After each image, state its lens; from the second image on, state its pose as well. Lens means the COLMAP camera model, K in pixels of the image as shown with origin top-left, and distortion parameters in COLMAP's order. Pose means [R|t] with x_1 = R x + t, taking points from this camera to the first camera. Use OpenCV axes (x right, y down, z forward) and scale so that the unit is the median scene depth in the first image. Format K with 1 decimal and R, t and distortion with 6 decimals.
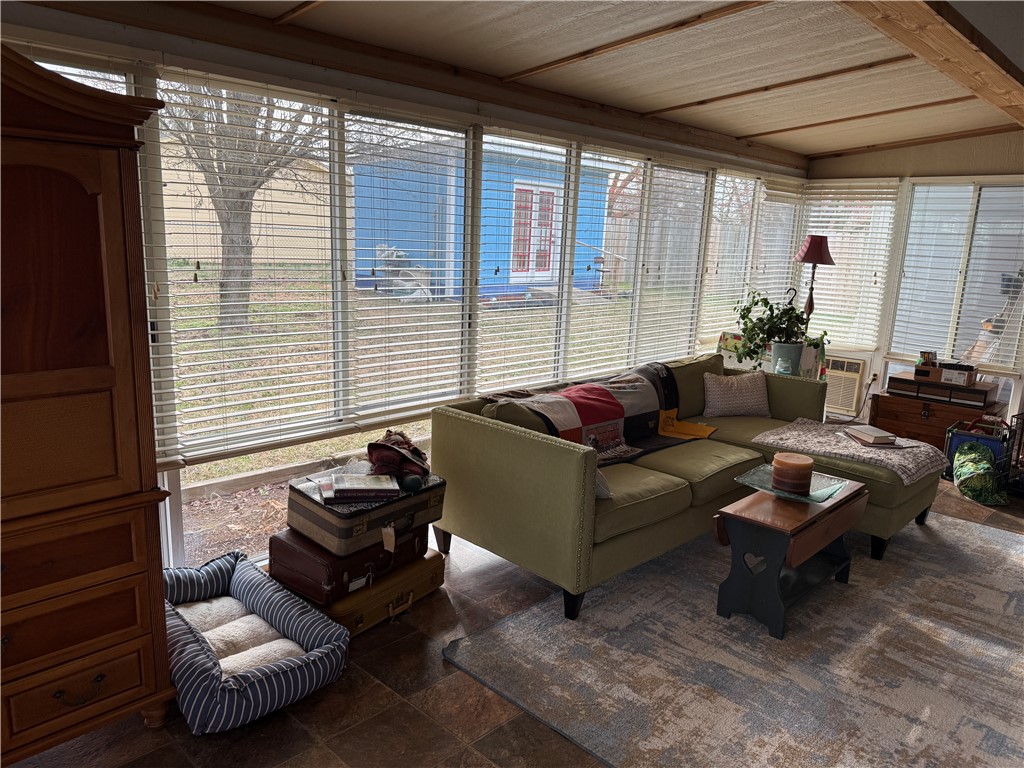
lens RADIAL K [[711.7, 0, 512.0], [0, 711.7, 384.0], [0, 0, 1]] dist [0.045595, -0.064718]
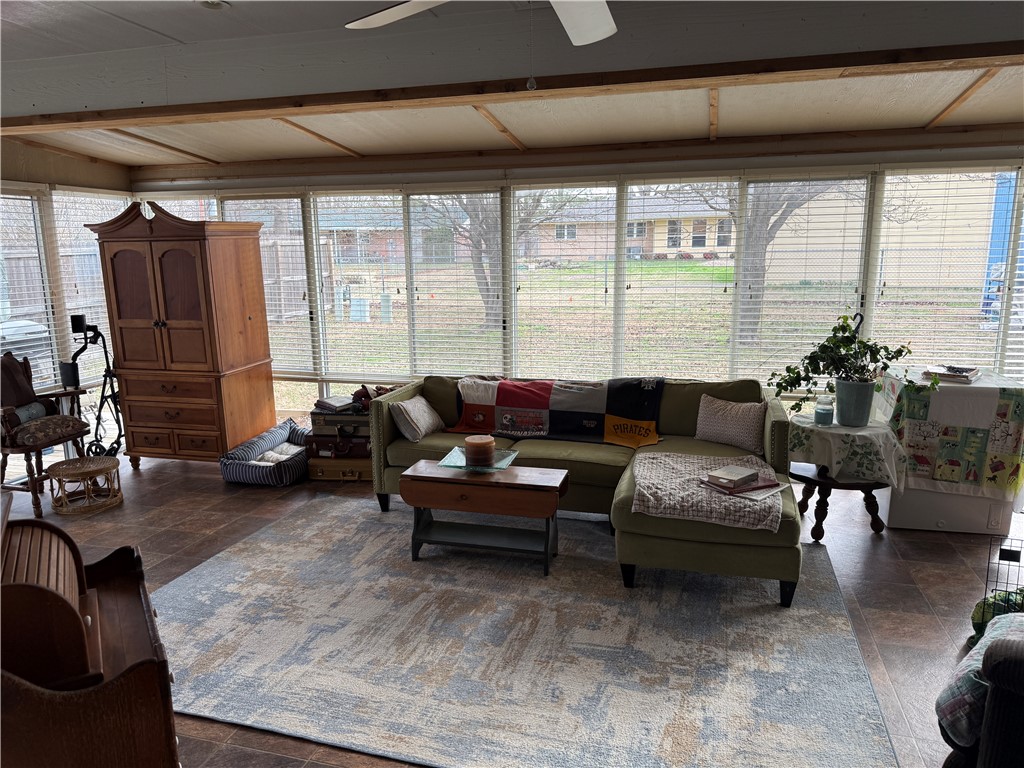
lens RADIAL K [[711.7, 0, 512.0], [0, 711.7, 384.0], [0, 0, 1]] dist [0.045595, -0.064718]
pose [[0.489277, 0.118478, -0.864043, 1.424865], [-0.147184, 0.987736, 0.052094, -0.060648], [0.859619, 0.101685, 0.500715, 0.412515]]
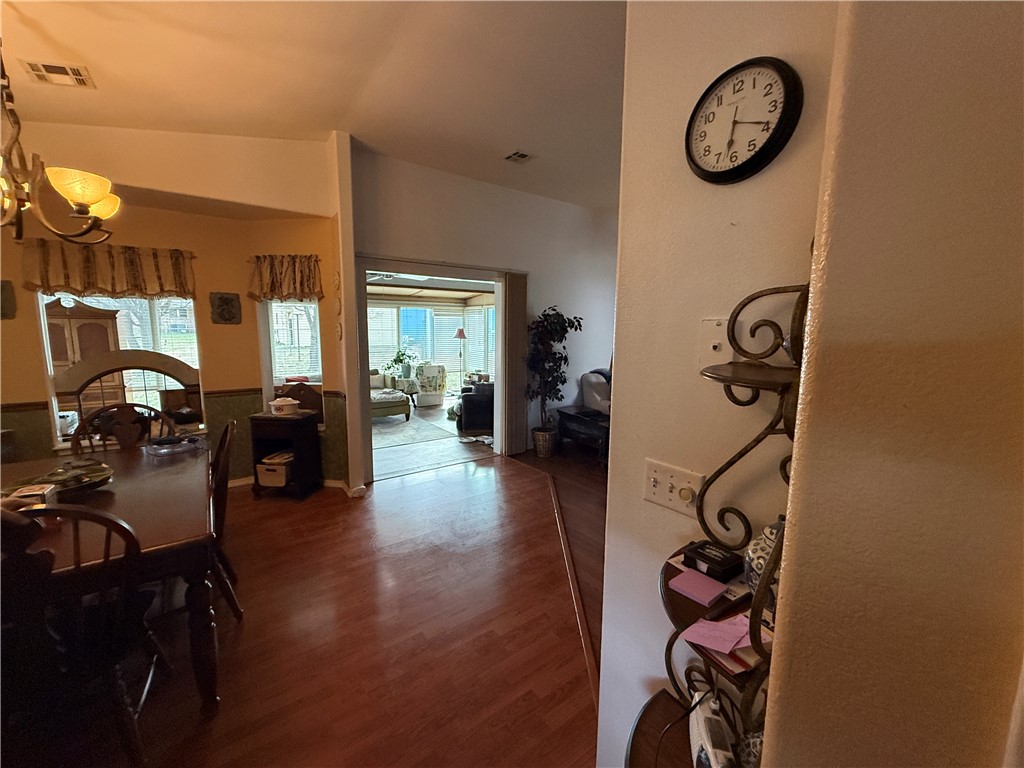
lens RADIAL K [[416.1, 0, 512.0], [0, 416.1, 384.0], [0, 0, 1]] dist [0.000041, 0.000079]
pose [[0.986319, -0.005245, -0.164767, 1.715526], [-0.007323, 0.997113, -0.075573, 0.215174], [0.164688, 0.075746, 0.983433, -0.884129]]
